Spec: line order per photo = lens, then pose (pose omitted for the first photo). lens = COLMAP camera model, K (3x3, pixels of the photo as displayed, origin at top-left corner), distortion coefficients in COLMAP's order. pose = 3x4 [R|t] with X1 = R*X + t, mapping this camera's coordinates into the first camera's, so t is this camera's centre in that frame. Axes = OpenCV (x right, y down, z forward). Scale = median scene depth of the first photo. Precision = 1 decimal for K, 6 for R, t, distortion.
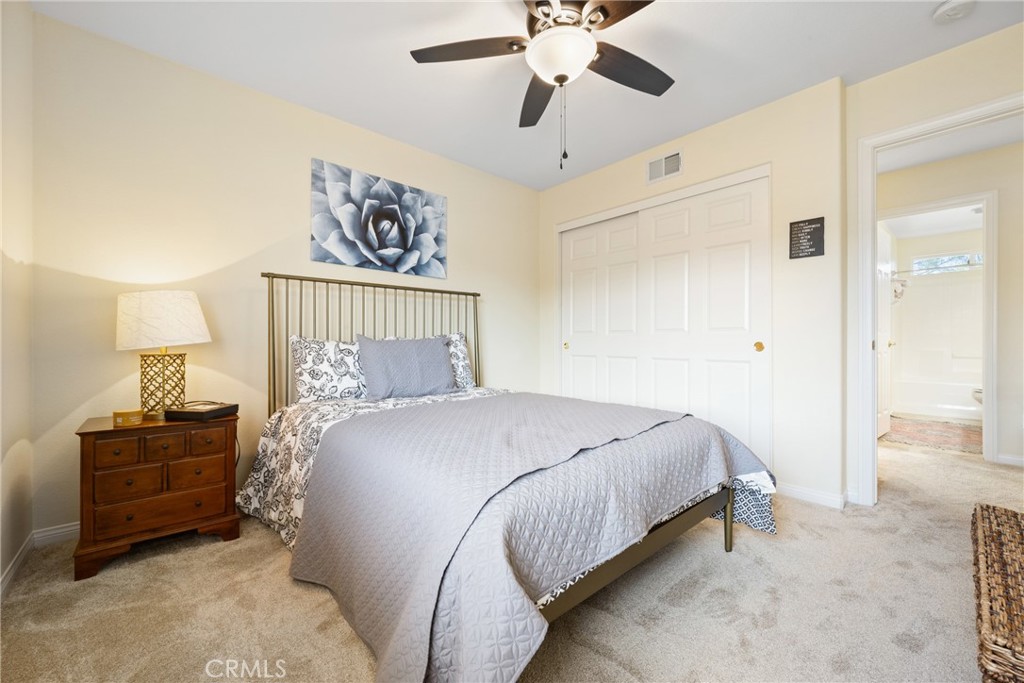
lens RADIAL K [[405.8, 0, 509.8], [0, 405.8, 343.3], [0, 0, 1]] dist [0.001879, 0.000316]
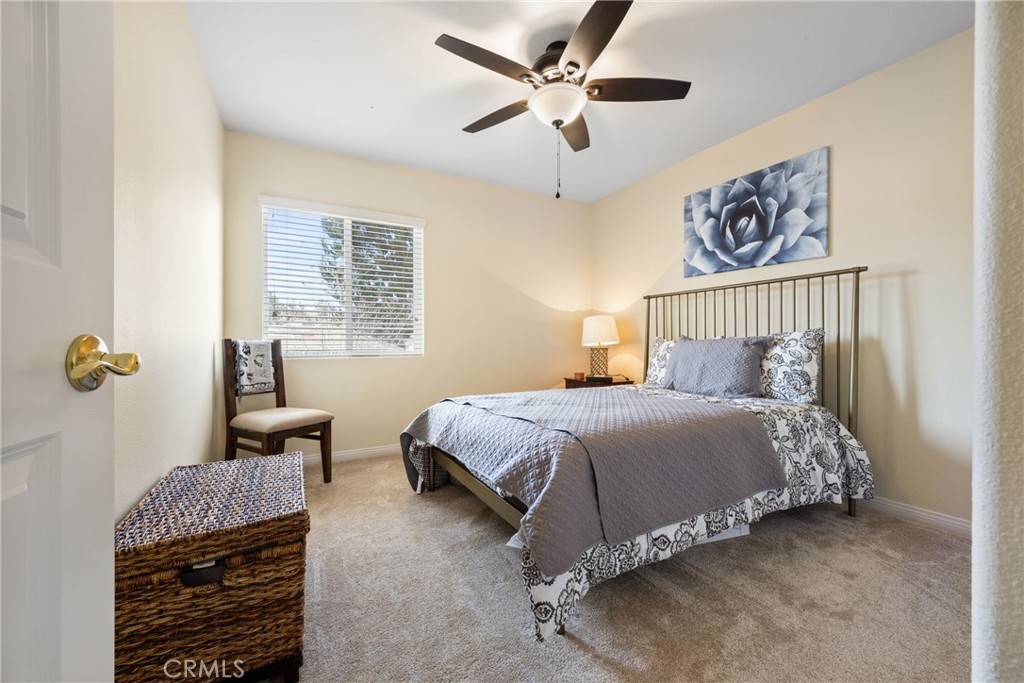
lens RADIAL K [[394.0, 0, 512.0], [0, 394.0, 341.5], [0, 0, 1]] dist [0.001062, 0.000083]
pose [[-0.220159, 0.000976, -0.975463, 0.749572], [0.002275, 0.999997, 0.000487, -0.004998], [0.975461, -0.002112, -0.220161, 0.663996]]
